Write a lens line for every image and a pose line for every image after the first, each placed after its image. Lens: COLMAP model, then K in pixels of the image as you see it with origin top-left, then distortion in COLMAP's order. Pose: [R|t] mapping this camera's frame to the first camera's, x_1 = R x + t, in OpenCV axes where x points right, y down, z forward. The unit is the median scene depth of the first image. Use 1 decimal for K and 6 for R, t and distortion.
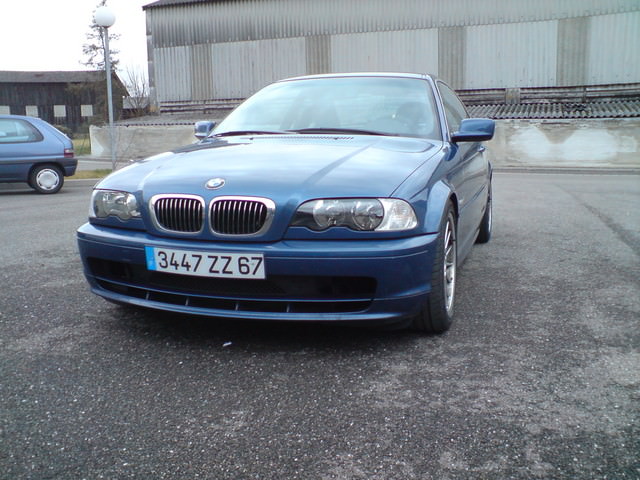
lens RADIAL K [[640.0, 0, 320.0], [0, 640.0, 240.0], [0, 0, 1]] dist [-0.120614, 0.244111]
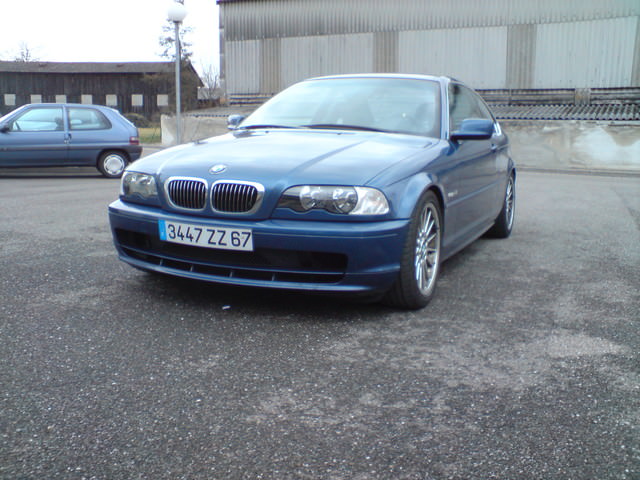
lens RADIAL K [[640.0, 0, 320.0], [0, 640.0, 240.0], [0, 0, 1]] dist [-0.120614, 0.244111]
pose [[0.993734, 0.045223, -0.102213, 0.128064], [-0.044394, 0.998960, 0.010371, 0.018876], [0.102576, -0.005769, 0.994708, -0.131961]]
